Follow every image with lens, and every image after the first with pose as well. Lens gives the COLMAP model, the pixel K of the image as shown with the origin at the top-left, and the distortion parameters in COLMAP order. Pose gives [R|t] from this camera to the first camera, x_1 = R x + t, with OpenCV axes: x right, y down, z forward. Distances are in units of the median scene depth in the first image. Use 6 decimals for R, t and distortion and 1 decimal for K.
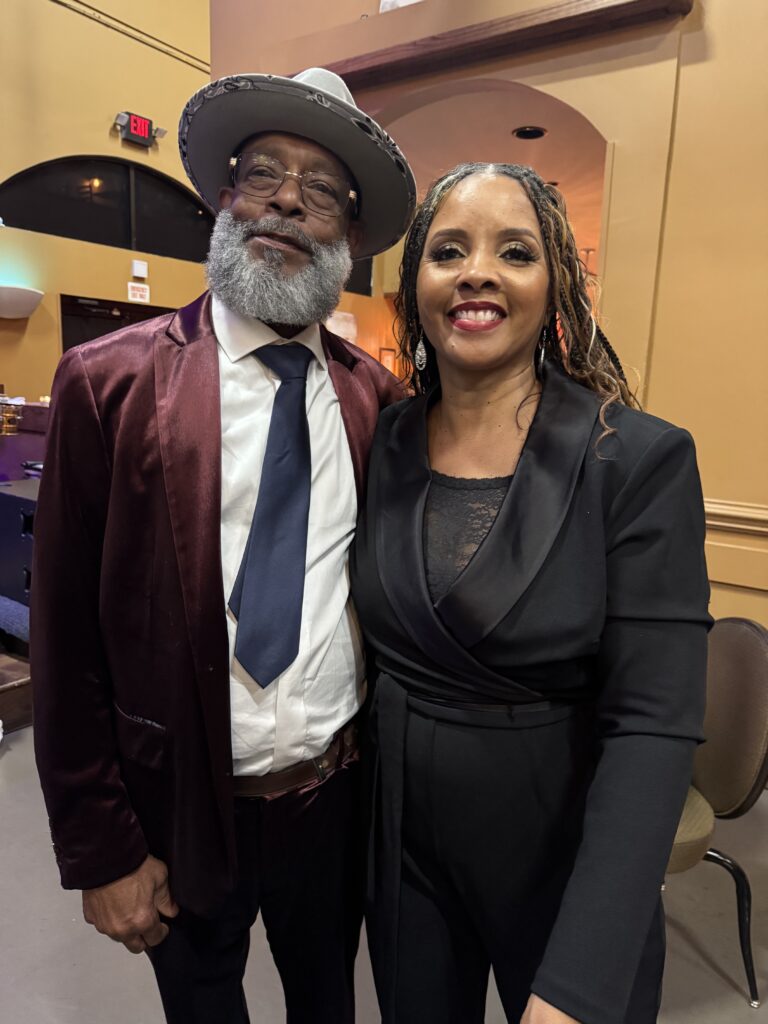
lens RADIAL K [[746.6, 0, 385.3], [0, 746.6, 511.4], [0, 0, 1]] dist [-0.002382, 0.010222]
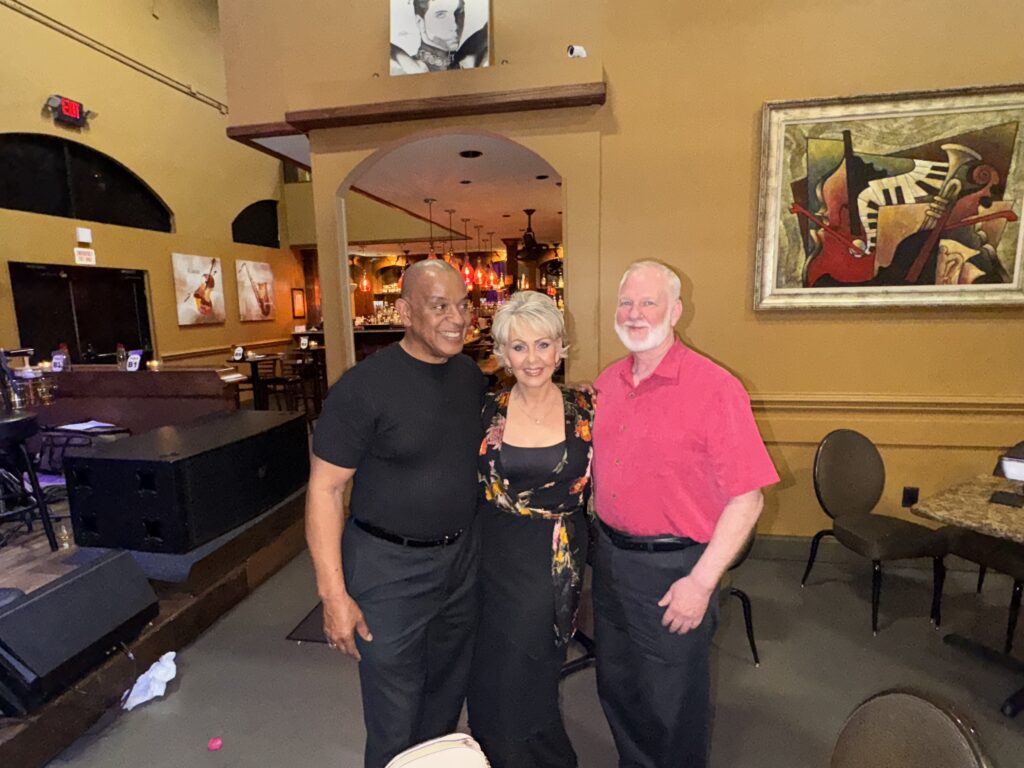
lens RADIAL K [[570.9, 0, 505.0], [0, 570.9, 380.9], [0, 0, 1]] dist [0.001546, 0.000299]
pose [[0.904086, -0.120808, 0.409920, -0.140693], [0.131624, 0.991298, 0.001848, -0.030142], [-0.406576, 0.052284, 0.912120, -0.016513]]
